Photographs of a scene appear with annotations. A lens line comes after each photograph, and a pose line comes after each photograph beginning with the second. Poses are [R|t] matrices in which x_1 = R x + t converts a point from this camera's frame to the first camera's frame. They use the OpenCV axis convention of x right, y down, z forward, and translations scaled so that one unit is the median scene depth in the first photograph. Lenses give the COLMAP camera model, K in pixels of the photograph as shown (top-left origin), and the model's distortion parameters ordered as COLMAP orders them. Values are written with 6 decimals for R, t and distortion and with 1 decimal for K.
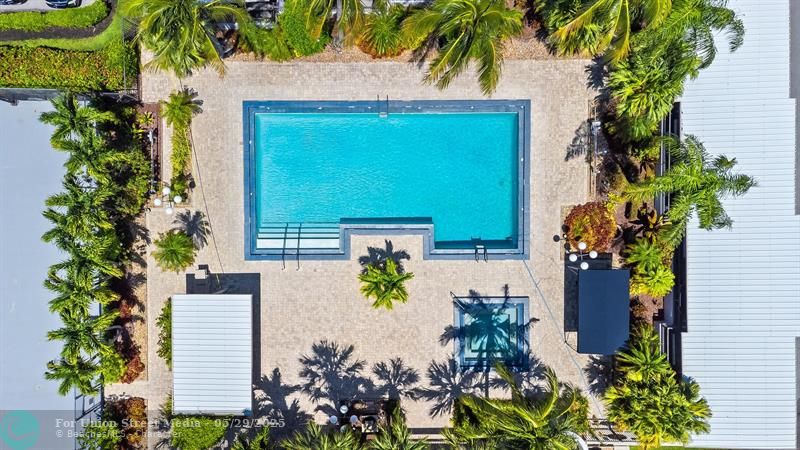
lens RADIAL K [[591.7, 0, 402.6], [0, 591.7, 224.4], [0, 0, 1]] dist [0.045697, 0.000651]
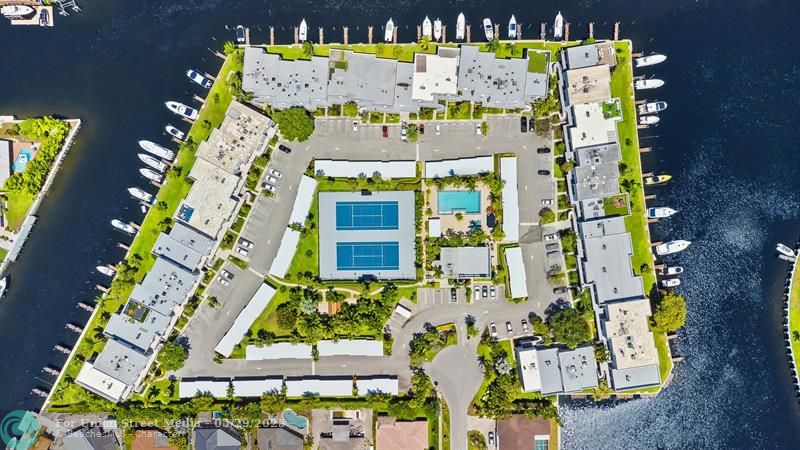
lens RADIAL K [[591.7, 0, 398.9], [0, 591.7, 225.1], [0, 0, 1]] dist [0.045697, 0.000651]
pose [[0.999811, -0.007958, 0.017740, -0.800802], [0.007434, 0.999540, 0.029406, -0.023173], [-0.017966, -0.029269, 0.999410, -5.434513]]
